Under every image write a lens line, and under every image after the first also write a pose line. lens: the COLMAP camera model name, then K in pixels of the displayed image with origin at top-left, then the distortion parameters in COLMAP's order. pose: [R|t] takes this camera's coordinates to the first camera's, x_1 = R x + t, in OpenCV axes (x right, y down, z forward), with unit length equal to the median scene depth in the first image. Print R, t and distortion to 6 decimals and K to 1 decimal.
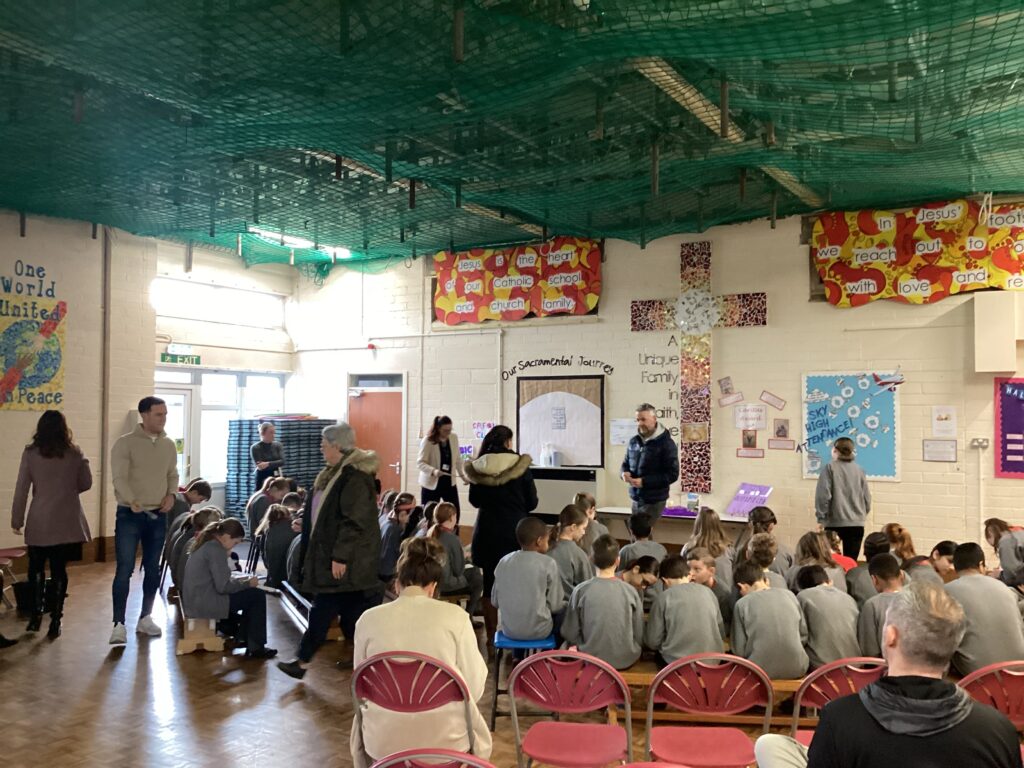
lens RADIAL K [[927.0, 0, 504.3], [0, 927.0, 387.4], [0, 0, 1]] dist [0.099142, -0.199163]
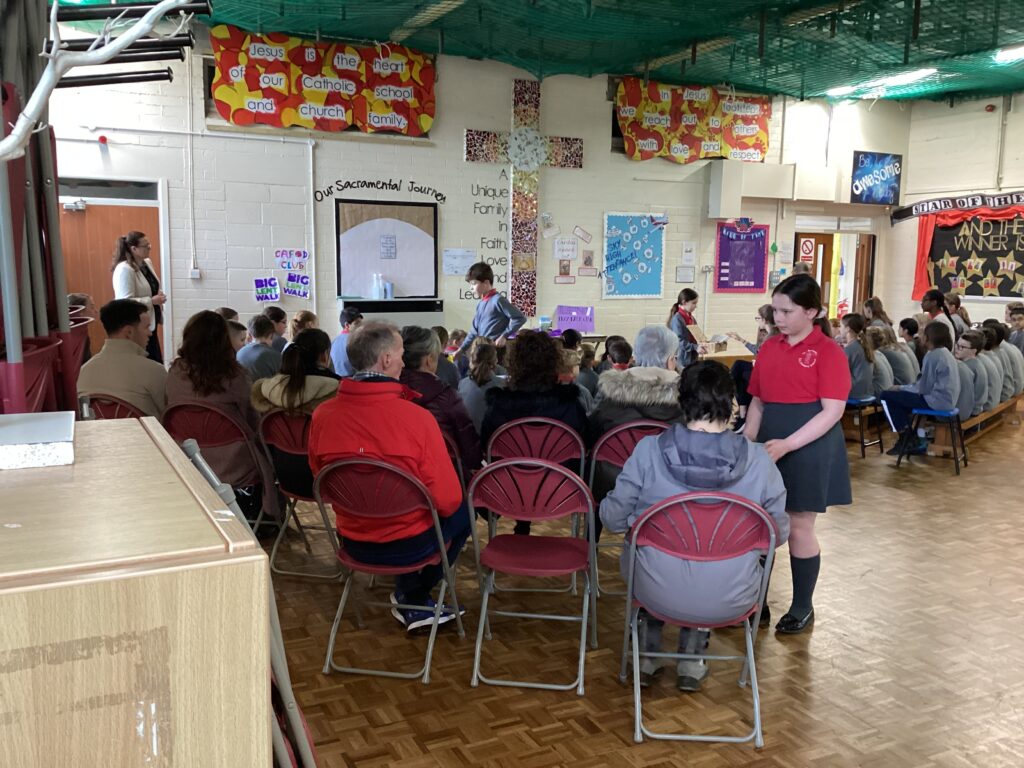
lens RADIAL K [[927.0, 0, 511.3], [0, 927.0, 402.5], [0, 0, 1]] dist [0.099142, -0.199163]
pose [[0.543487, -0.124933, 0.830068, -0.734731], [-0.038685, 0.984084, 0.173443, 0.021397], [-0.838525, -0.126376, 0.530004, 0.404000]]
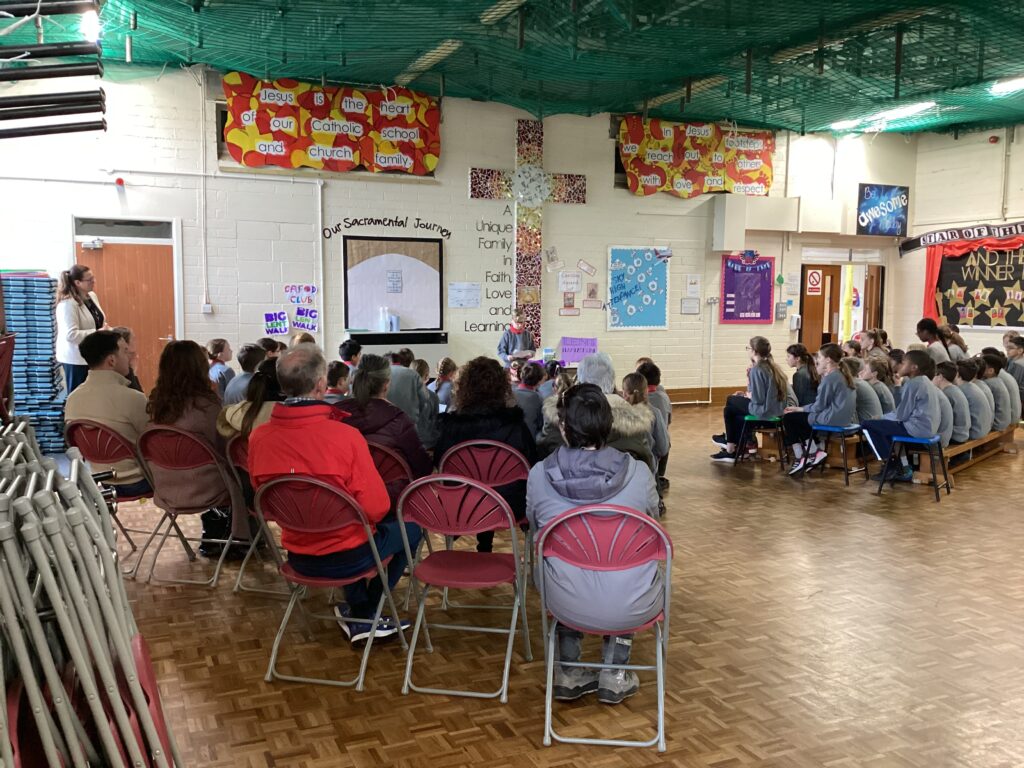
lens RADIAL K [[927.0, 0, 511.9], [0, 927.0, 400.7], [0, 0, 1]] dist [0.099142, -0.199163]
pose [[0.577738, -0.094618, 0.810720, -0.728909], [-0.030760, 0.990029, 0.137464, 0.020831], [-0.815642, -0.104356, 0.569067, 0.357991]]
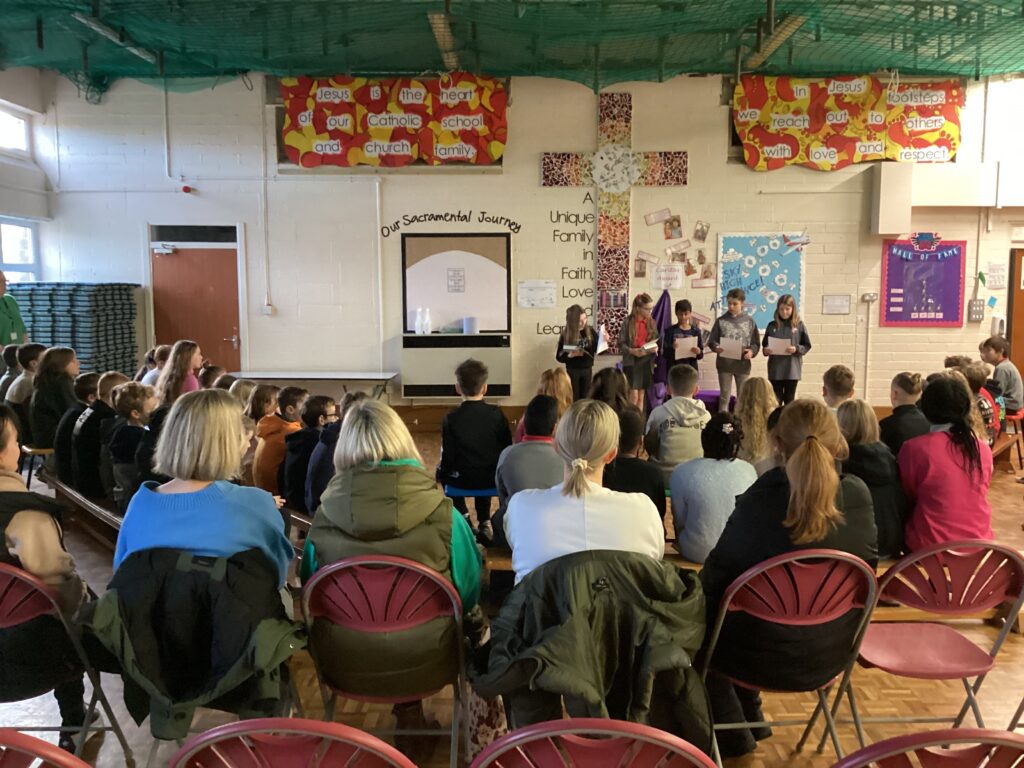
lens RADIAL K [[927.0, 0, 504.2], [0, 927.0, 400.2], [0, 0, 1]] dist [0.099142, -0.199163]
pose [[0.861544, -0.066180, 0.503351, -0.398942], [-0.008591, 0.989425, 0.144793, 0.018611], [-0.507610, -0.129070, 0.851864, 0.197407]]
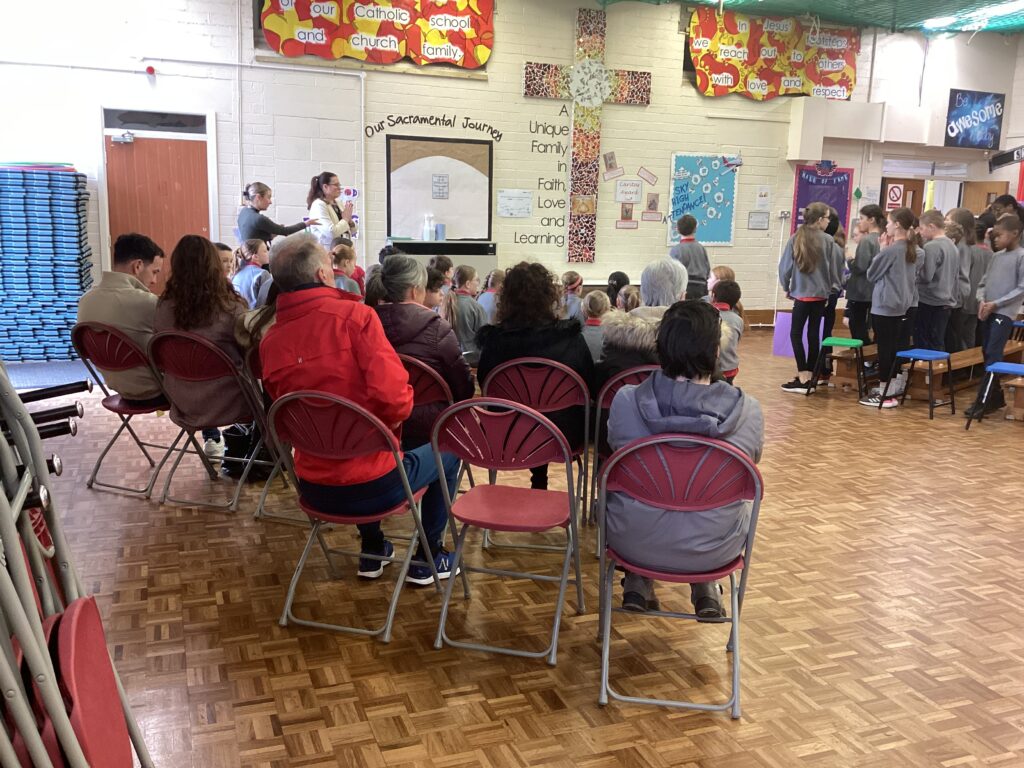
lens RADIAL K [[927.0, 0, 509.6], [0, 927.0, 399.9], [0, 0, 1]] dist [0.099142, -0.199163]
pose [[0.621269, -0.144722, 0.770117, -0.685084], [-0.050087, 0.973453, 0.223340, 0.032115], [-0.781995, -0.177327, 0.597527, 0.394076]]
